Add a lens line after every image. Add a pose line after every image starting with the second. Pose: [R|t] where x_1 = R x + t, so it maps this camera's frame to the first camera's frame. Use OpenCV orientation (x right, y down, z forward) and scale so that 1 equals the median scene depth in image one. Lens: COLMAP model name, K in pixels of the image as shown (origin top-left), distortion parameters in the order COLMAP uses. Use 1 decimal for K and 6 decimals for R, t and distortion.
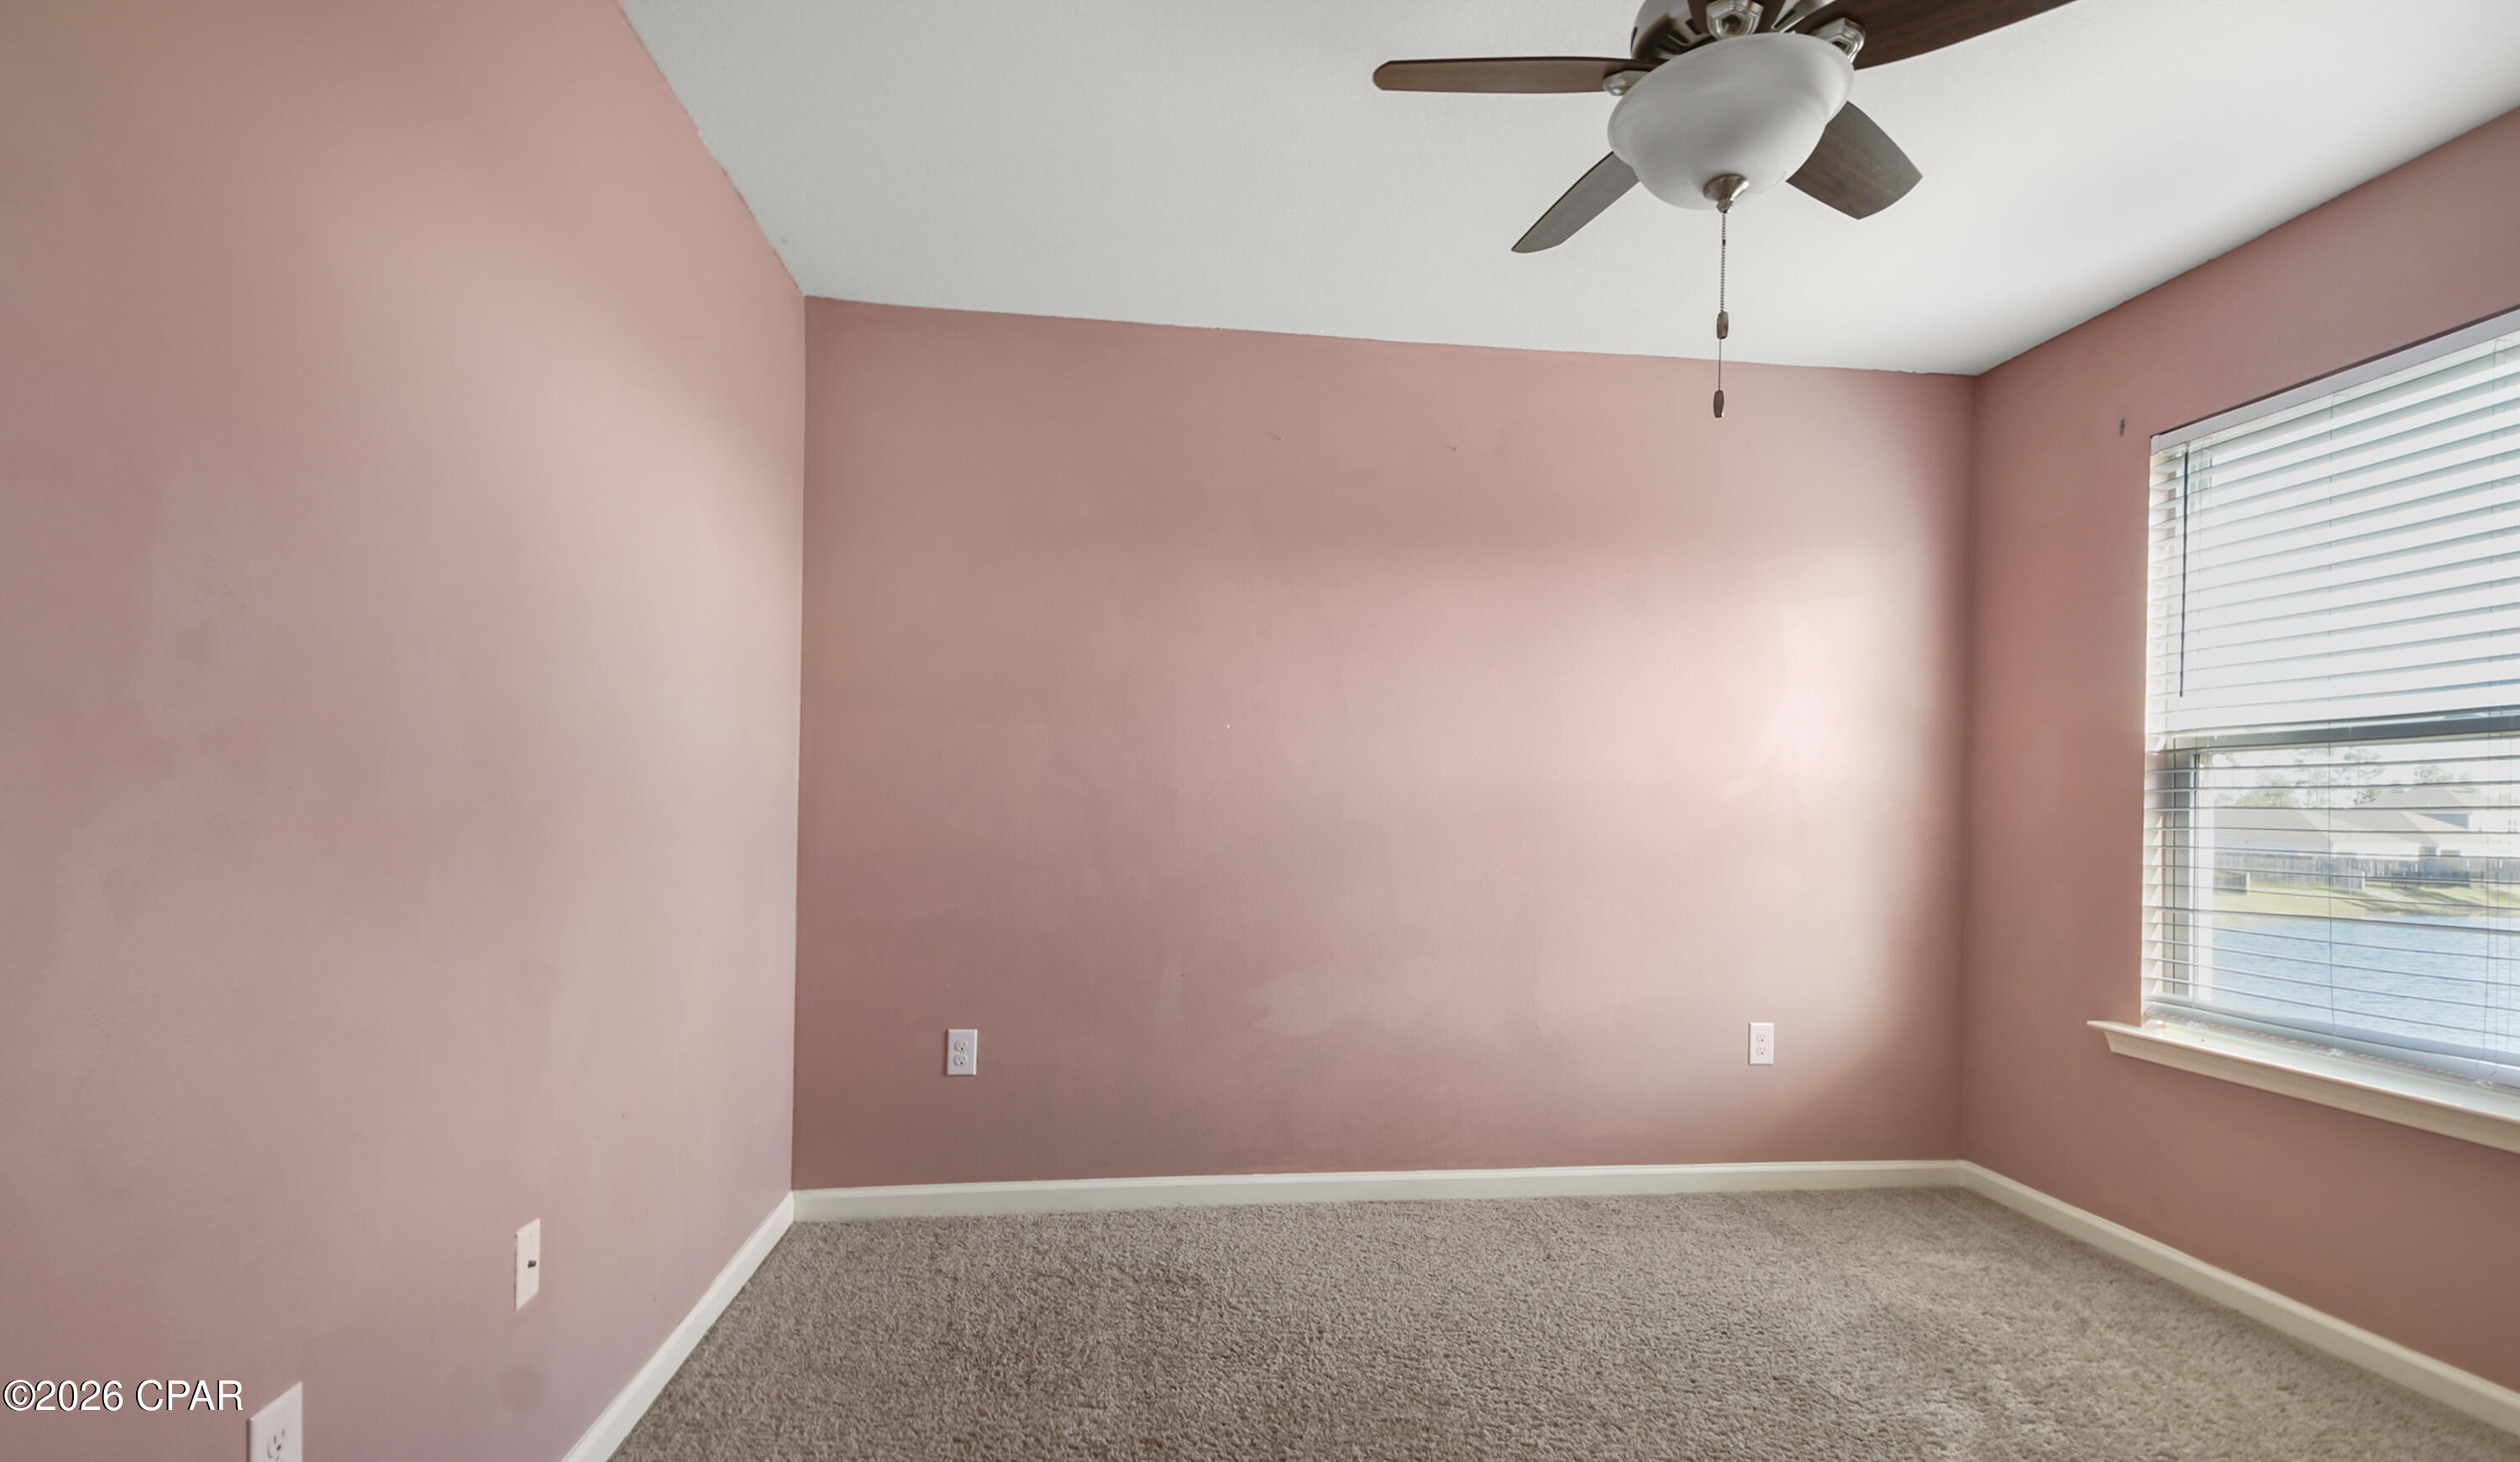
lens RADIAL K [[1194.9, 0, 1262.4], [0, 1194.9, 801.3], [0, 0, 1]] dist [0.049140, -0.035466]
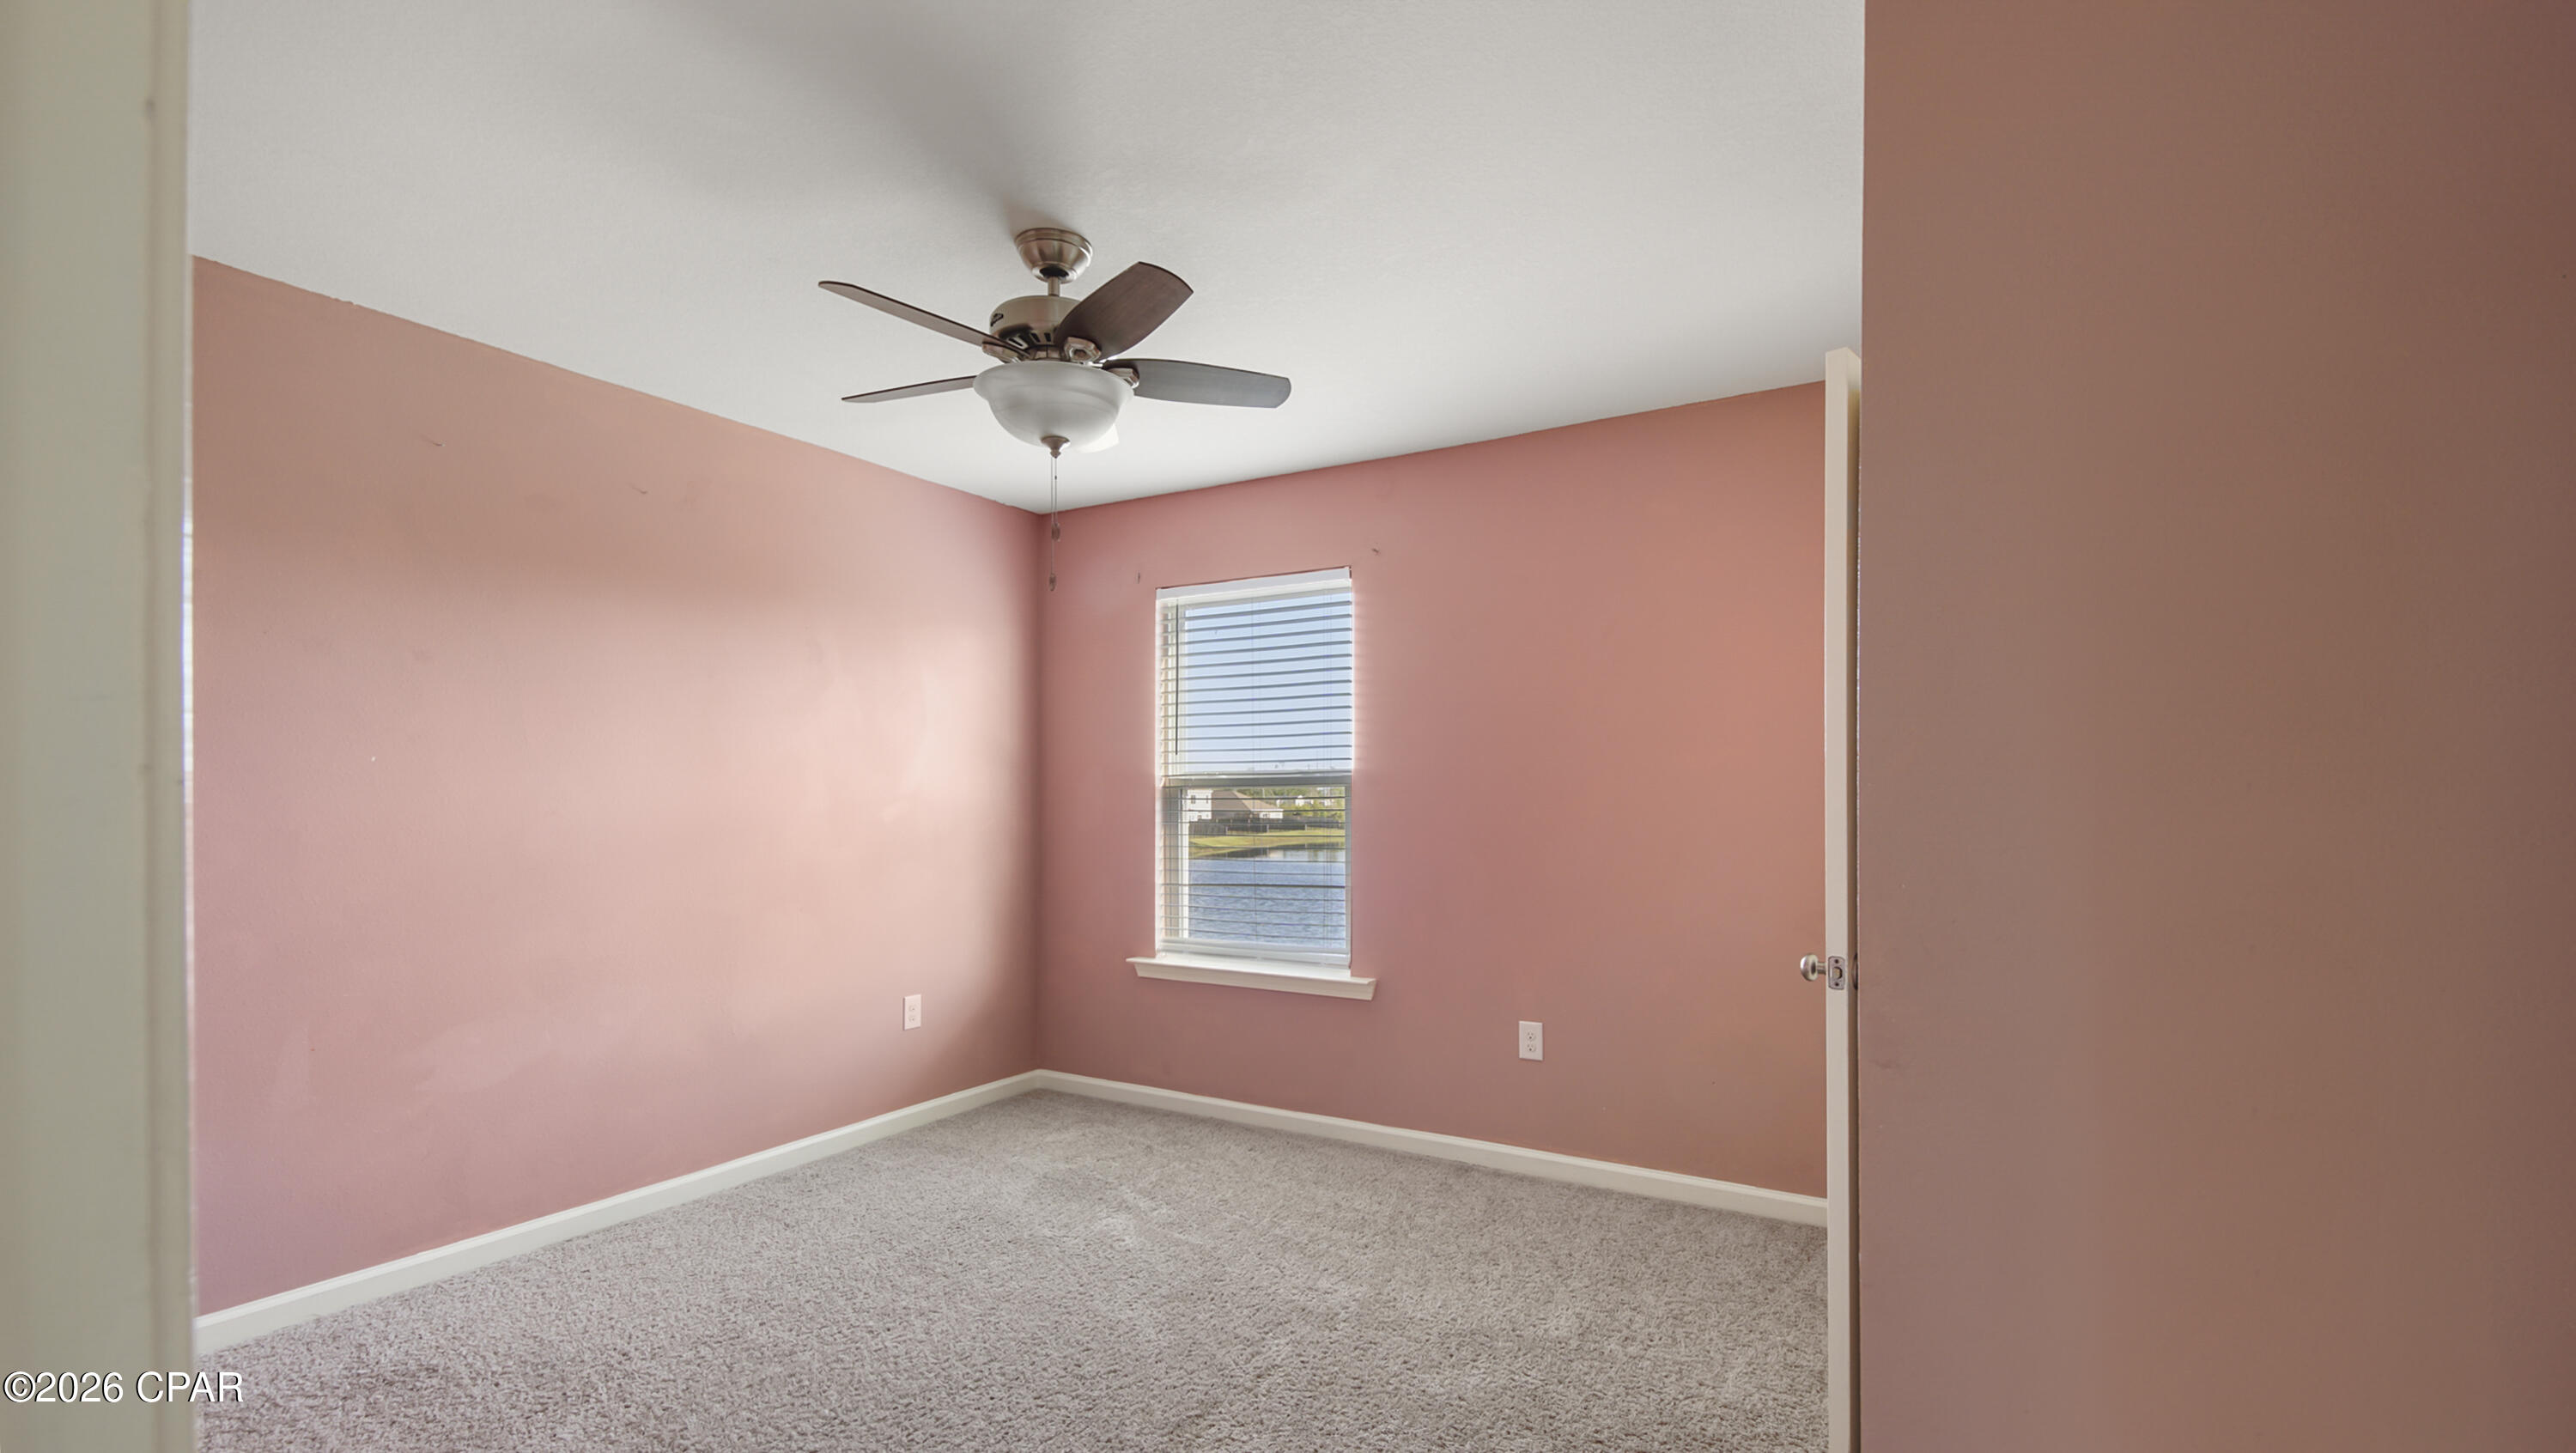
lens RADIAL K [[1152.7, 0, 1294.8], [0, 1152.7, 791.7], [0, 0, 1]] dist [0.029336, -0.018945]
pose [[0.608935, -0.016059, 0.793058, -0.351364], [0.007093, 0.999865, 0.014801, -0.053831], [-0.793189, -0.003387, 0.608967, -0.069403]]
